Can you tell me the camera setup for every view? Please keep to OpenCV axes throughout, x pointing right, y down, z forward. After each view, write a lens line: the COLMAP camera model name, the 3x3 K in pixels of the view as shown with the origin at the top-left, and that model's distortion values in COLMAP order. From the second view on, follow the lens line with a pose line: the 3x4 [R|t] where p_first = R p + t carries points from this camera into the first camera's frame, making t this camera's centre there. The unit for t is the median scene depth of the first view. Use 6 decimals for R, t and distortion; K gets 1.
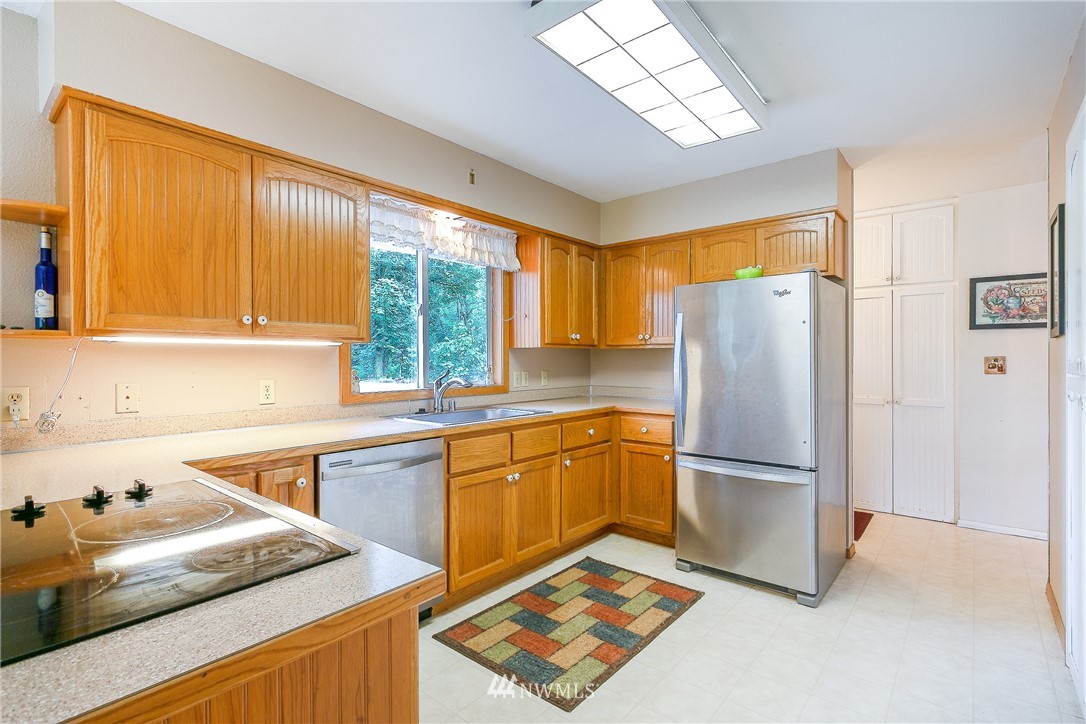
lens RADIAL K [[507.3, 0, 543.0], [0, 507.3, 362.0], [0, 0, 1]] dist [-0.001136, 0.000079]
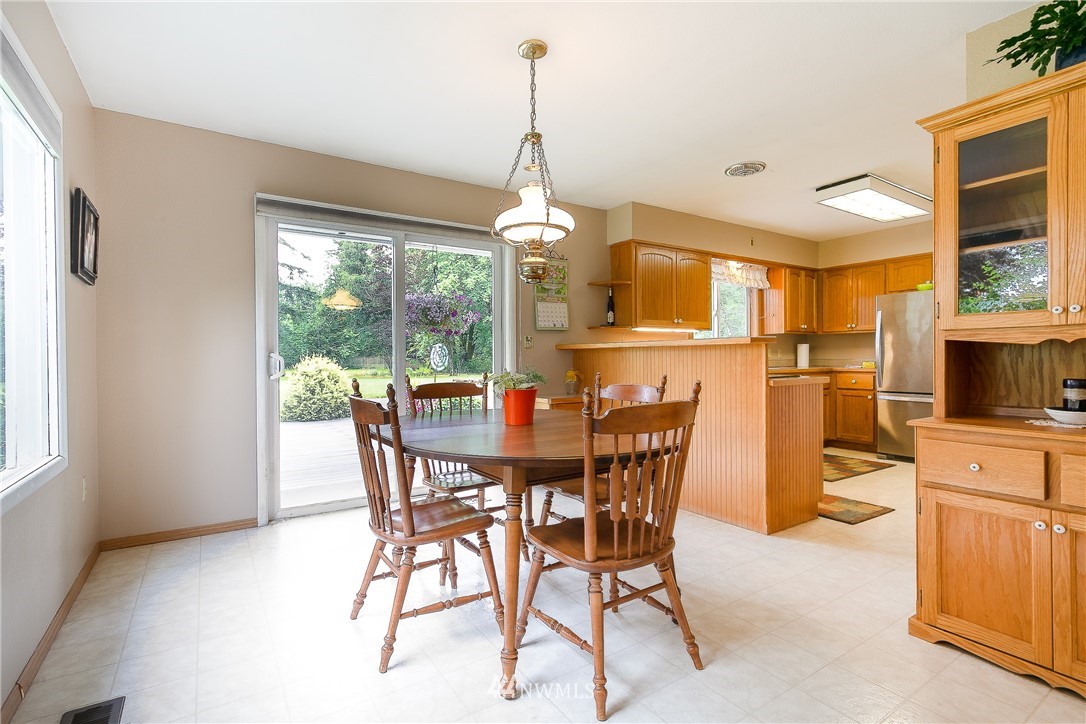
lens RADIAL K [[507.3, 0, 543.0], [0, 507.3, 362.0], [0, 0, 1]] dist [-0.001136, 0.000079]
pose [[0.956653, -0.002630, -0.291219, -0.301380], [0.003849, 0.999986, 0.003611, 0.061801], [0.291206, -0.004575, 0.956649, -0.920767]]
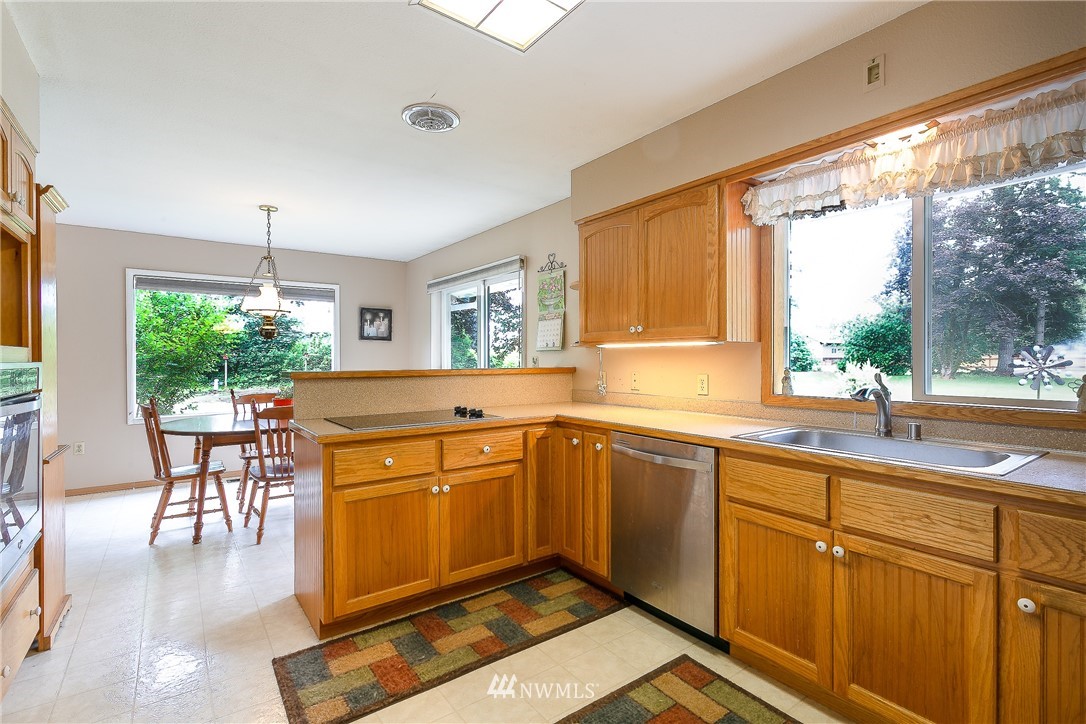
lens RADIAL K [[516.8, 0, 543.0], [0, 516.8, 362.0], [0, 0, 1]] dist [0.000620, -0.000088]
pose [[-0.243604, 0.008086, -0.969841, 0.537008], [-0.004893, 0.999942, 0.009566, -0.003585], [0.969862, 0.007076, -0.243551, 0.686474]]
